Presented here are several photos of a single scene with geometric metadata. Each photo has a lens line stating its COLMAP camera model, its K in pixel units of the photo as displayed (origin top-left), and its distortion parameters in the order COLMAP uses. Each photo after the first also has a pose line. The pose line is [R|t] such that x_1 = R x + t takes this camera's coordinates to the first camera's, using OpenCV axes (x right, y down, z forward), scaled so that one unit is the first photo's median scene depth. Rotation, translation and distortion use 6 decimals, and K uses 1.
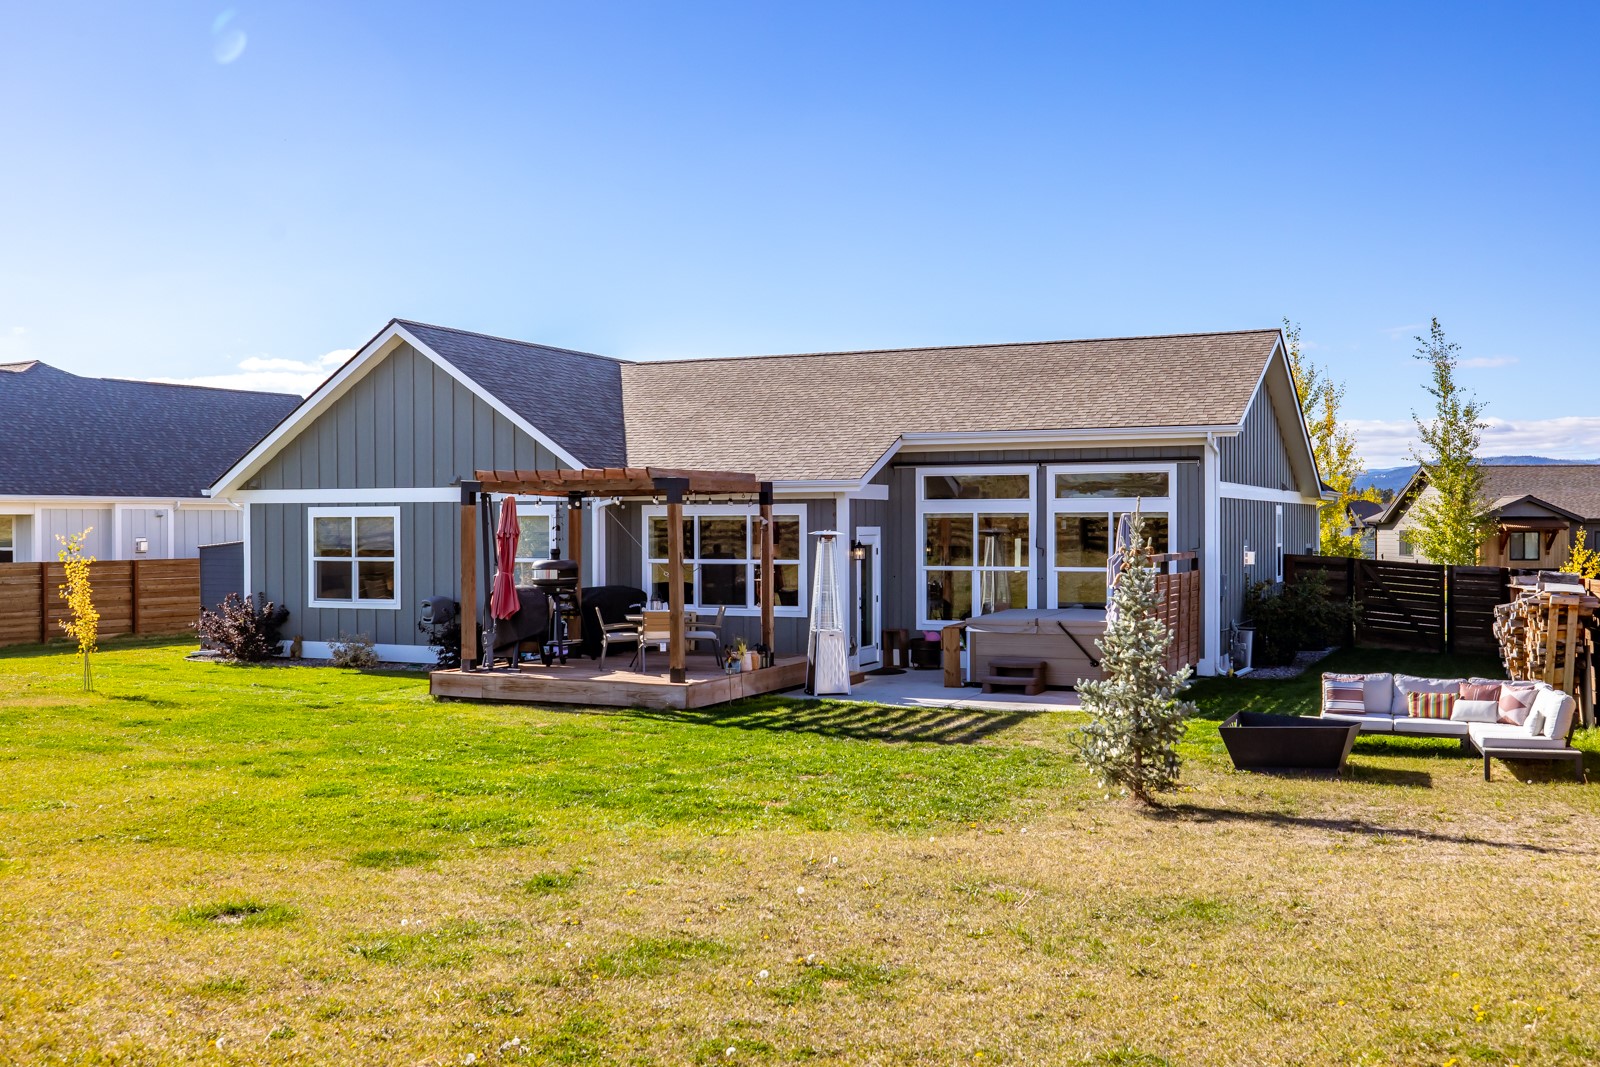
lens RADIAL K [[1557.8, 0, 796.5], [0, 1557.8, 527.6], [0, 0, 1]] dist [0.016283, 0.000000]
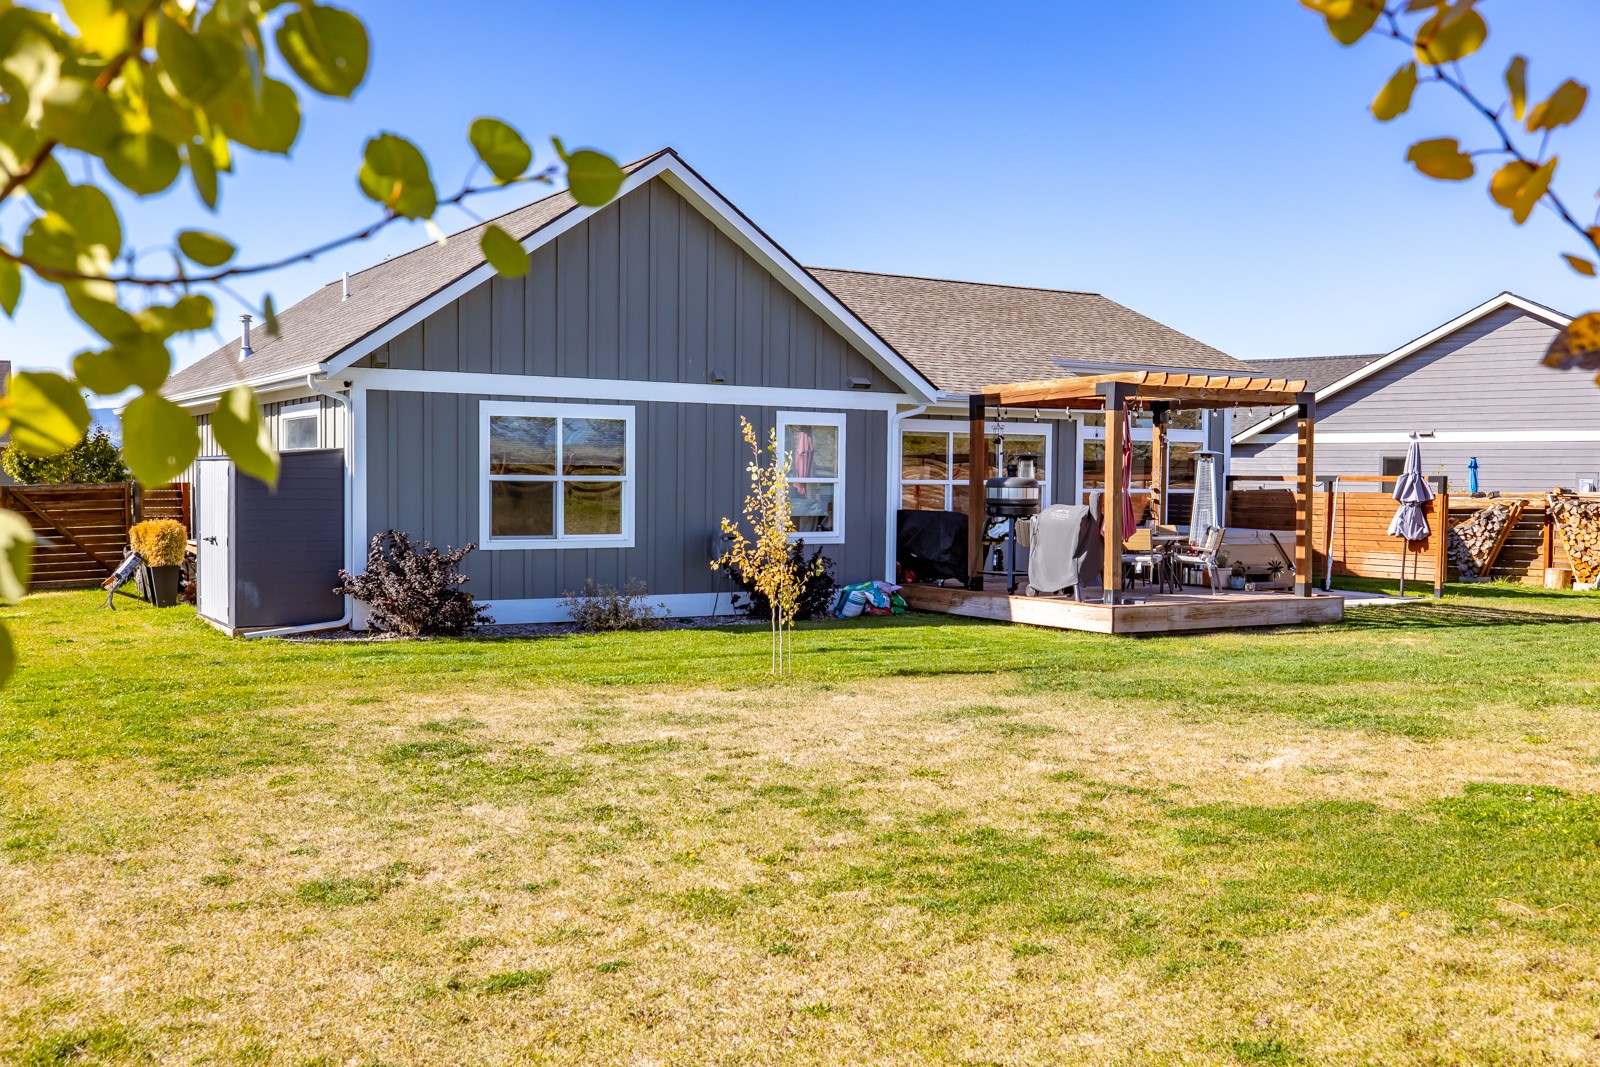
lens RADIAL K [[1557.8, 0, 793.3], [0, 1557.8, 543.5], [0, 0, 1]] dist [0.016283, 0.000000]
pose [[0.544612, -0.027218, 0.838246, -0.827427], [-0.012295, 0.999107, 0.040429, 0.020306], [-0.838598, -0.032324, 0.543791, 0.538956]]
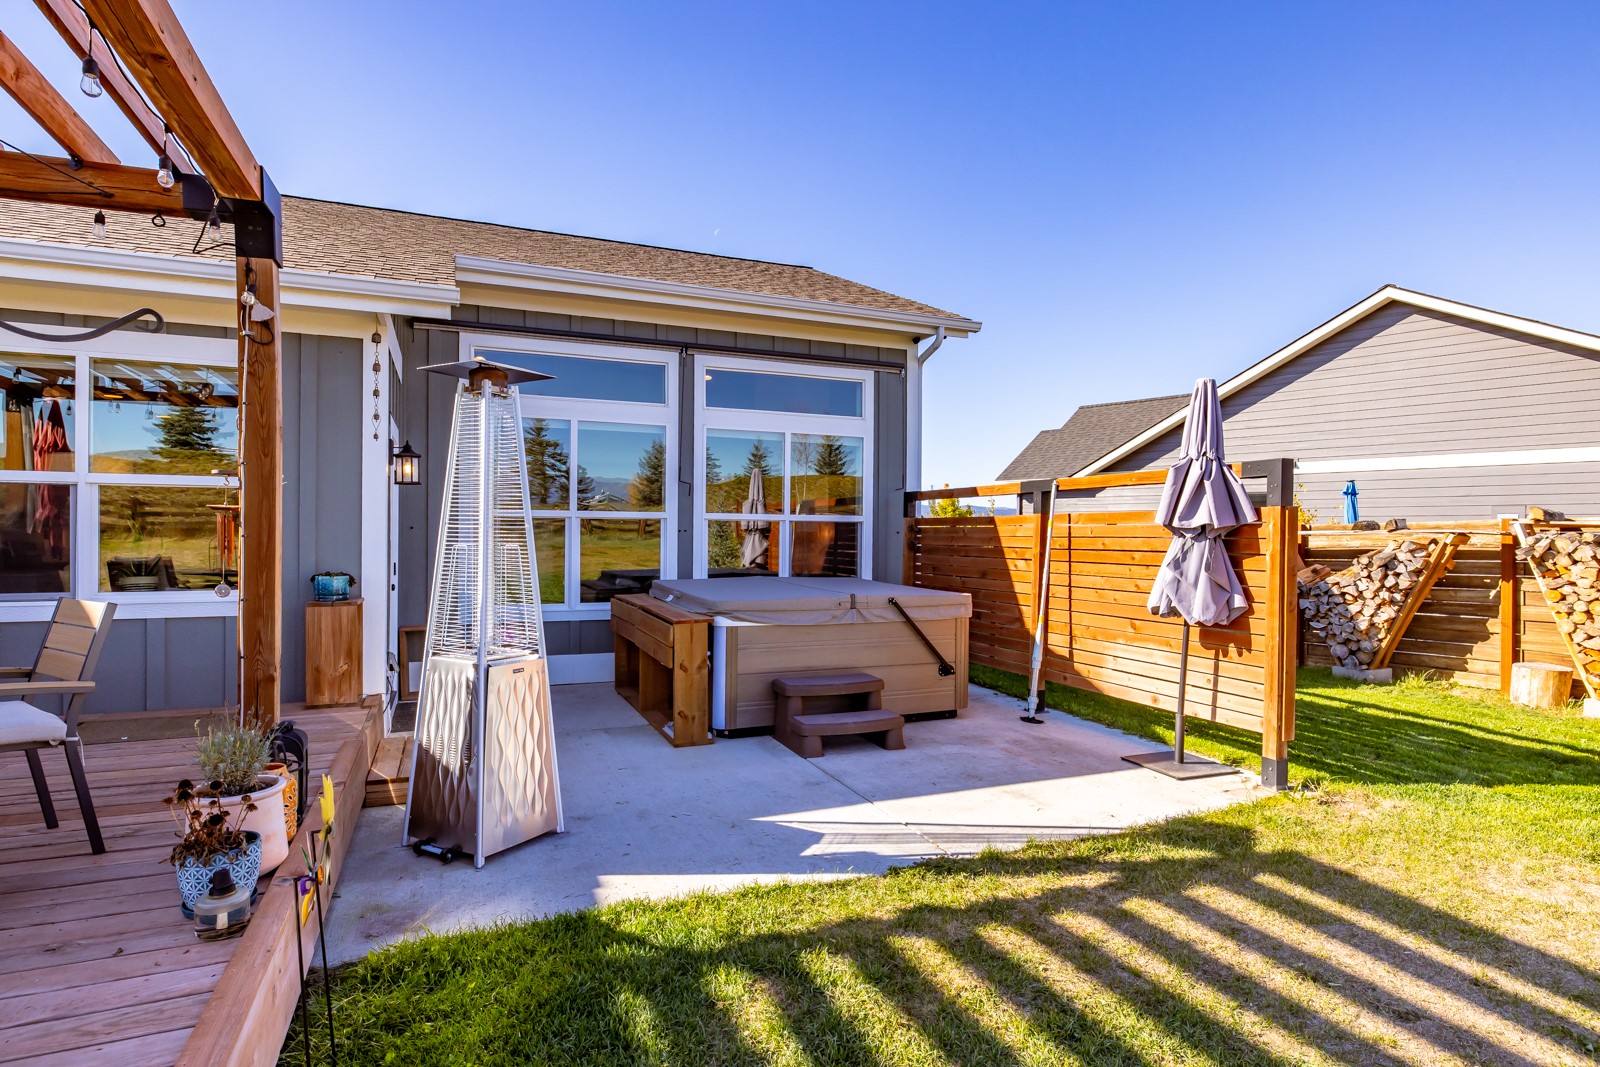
lens RADIAL K [[843.4, 0, 792.0], [0, 843.4, 542.8], [0, 0, 1]] dist [0.001793, -0.001814]
pose [[0.676237, 0.001798, 0.736682, -0.060433], [-0.010876, 0.999912, 0.007543, 0.031456], [-0.736604, -0.013113, 0.676197, 0.672281]]
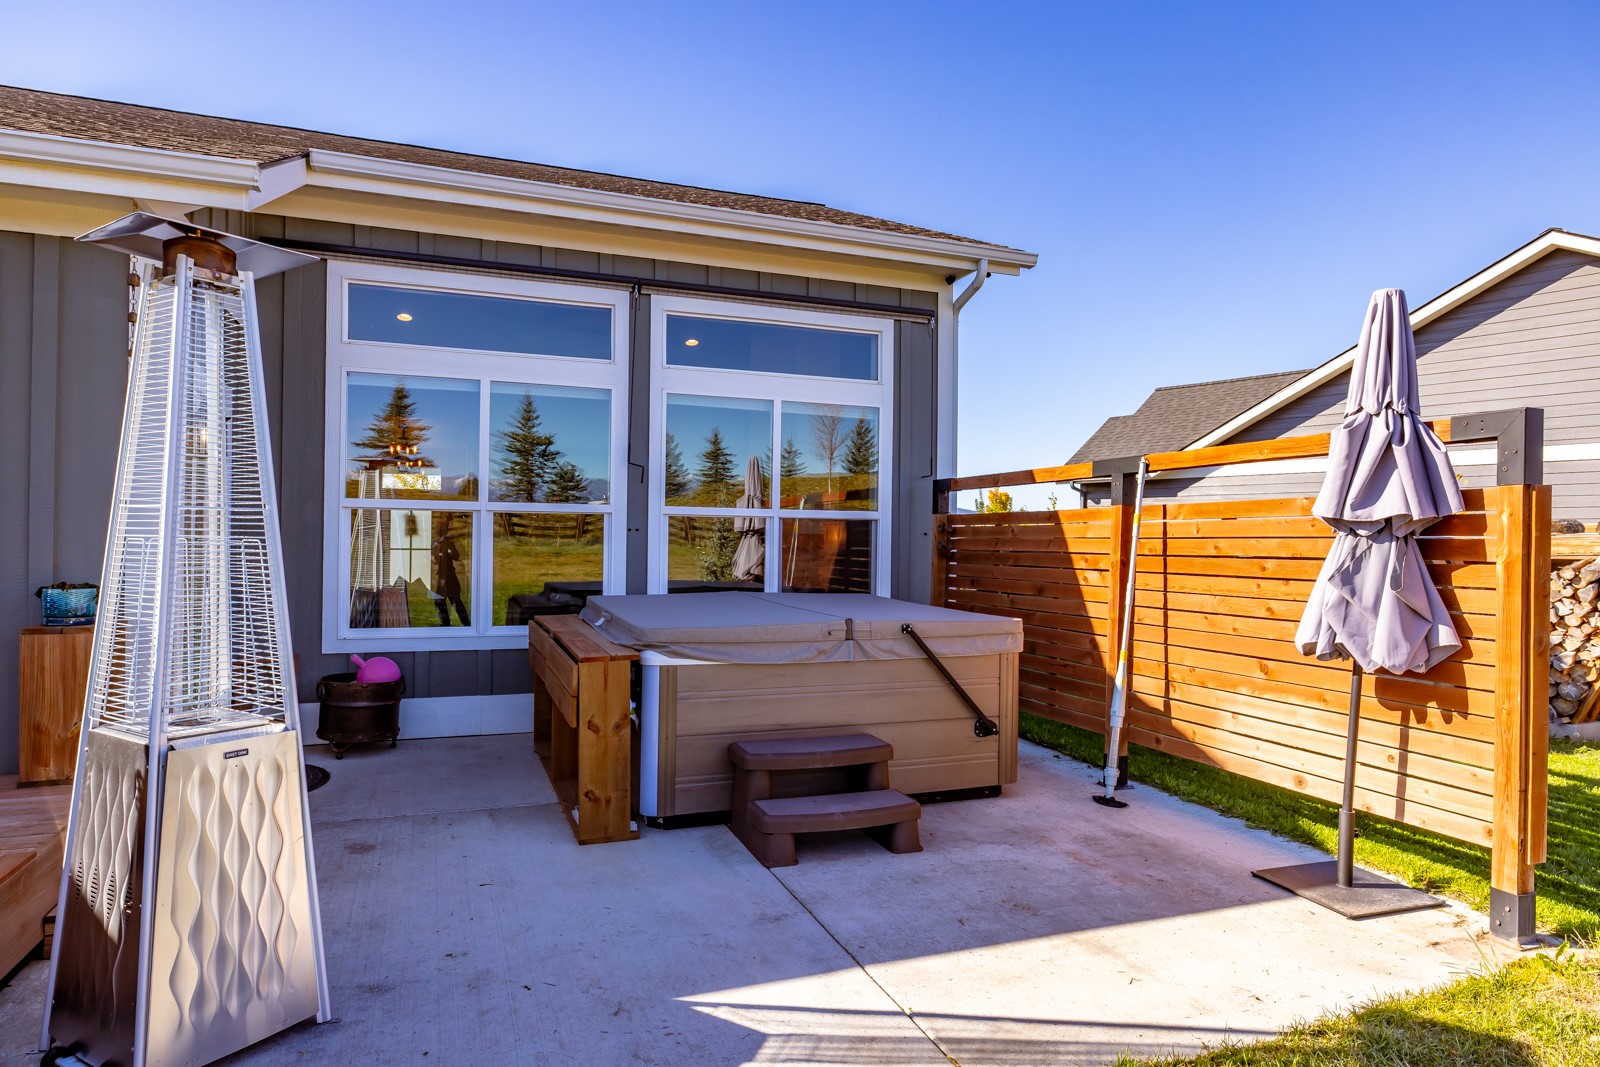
lens RADIAL K [[939.1, 0, 790.2], [0, 939.1, 544.9], [0, 0, 1]] dist [-0.000651, 0.000034]
pose [[0.702319, 0.010075, 0.711791, -0.011927], [-0.014730, 0.999891, 0.000381, 0.033267], [-0.711710, -0.010752, 0.702391, 0.700215]]
